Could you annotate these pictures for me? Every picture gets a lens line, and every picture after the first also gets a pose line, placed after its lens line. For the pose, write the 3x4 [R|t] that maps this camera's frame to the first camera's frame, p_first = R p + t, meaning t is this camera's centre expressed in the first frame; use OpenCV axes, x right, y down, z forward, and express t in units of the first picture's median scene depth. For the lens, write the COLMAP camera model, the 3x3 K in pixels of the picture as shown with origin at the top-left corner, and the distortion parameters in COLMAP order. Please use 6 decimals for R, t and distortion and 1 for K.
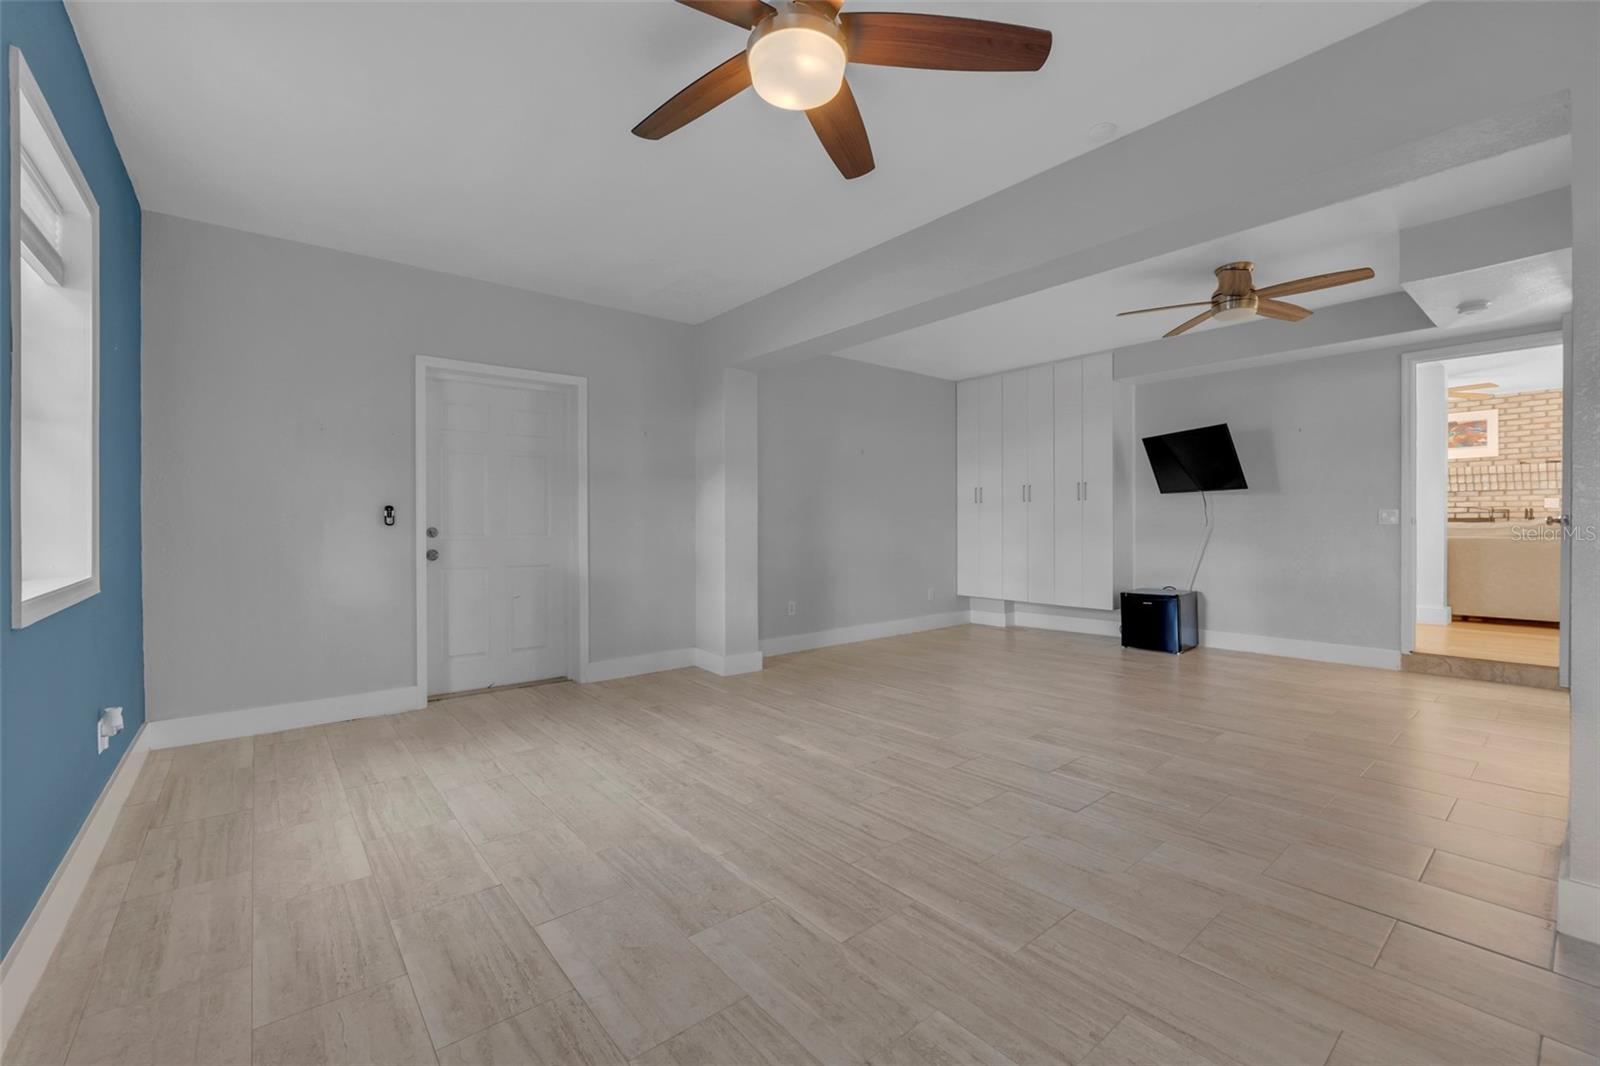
lens RADIAL K [[674.4, 0, 805.0], [0, 674.4, 527.6], [0, 0, 1]] dist [0.000740, -0.000591]
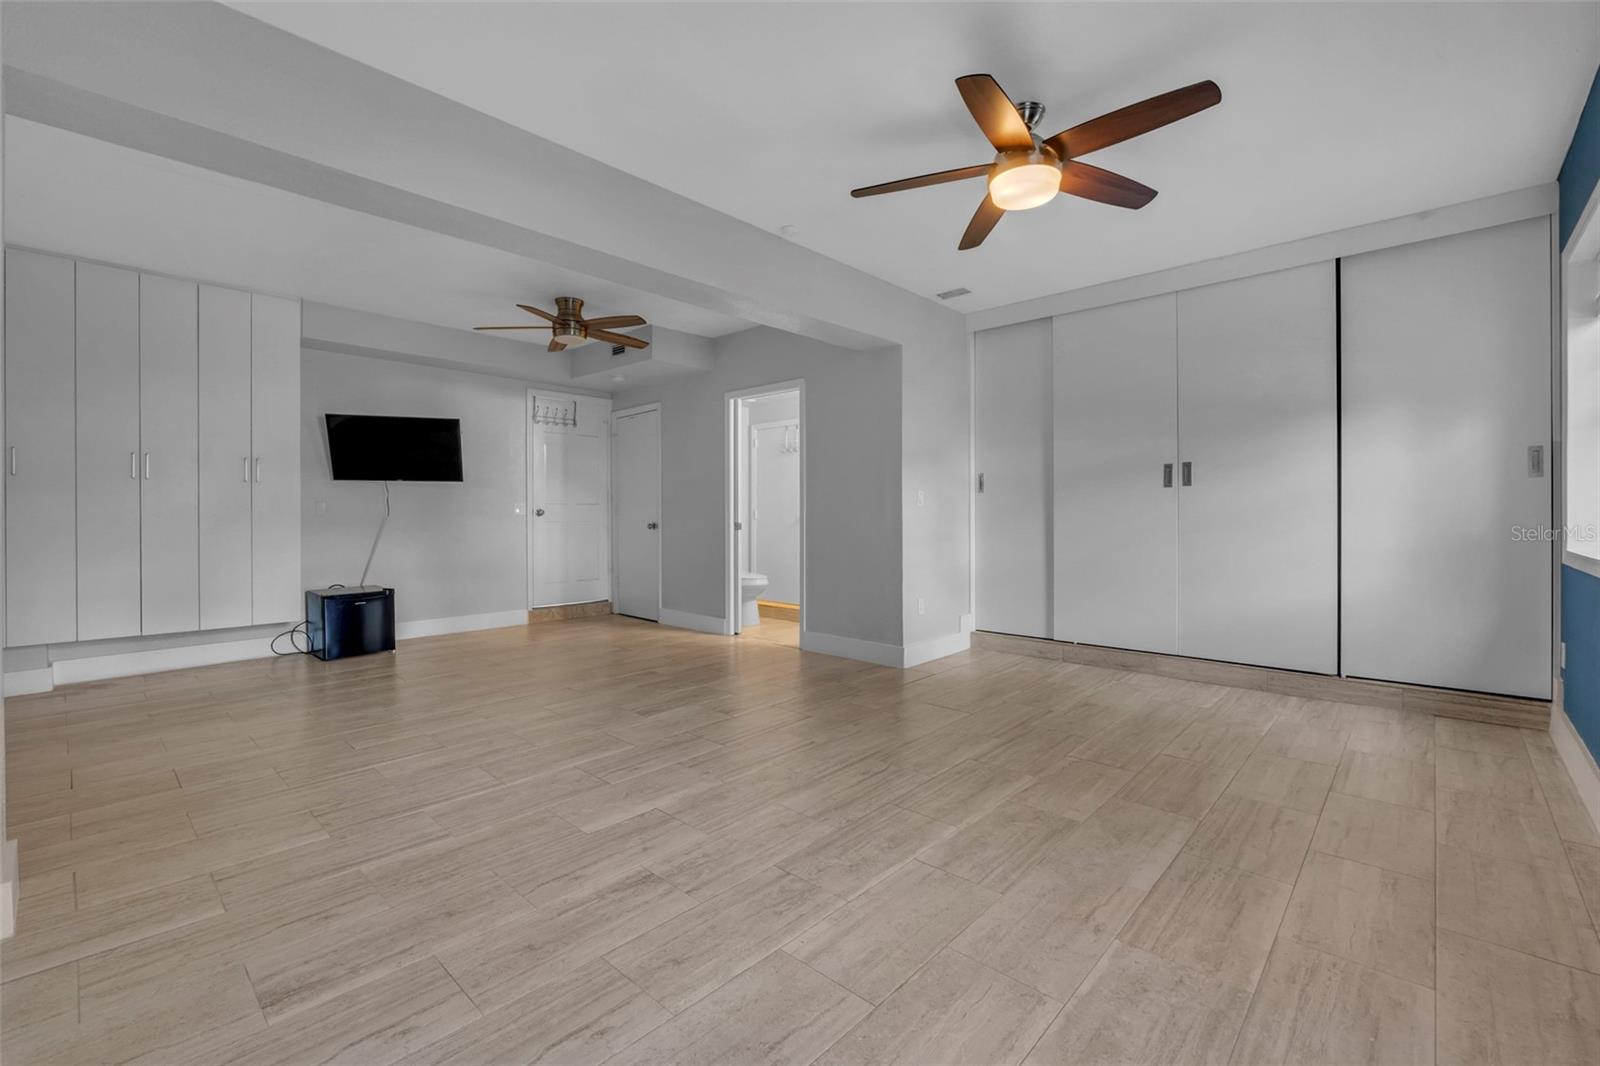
lens RADIAL K [[679.0, 0, 797.0], [0, 679.0, 520.2], [0, 0, 1]] dist [-0.012742, 0.000360]
pose [[-0.128406, -0.002185, 0.991719, -0.882998], [0.010083, 0.999943, 0.003509, 0.009939], [-0.991670, 0.010450, -0.128377, 1.081808]]
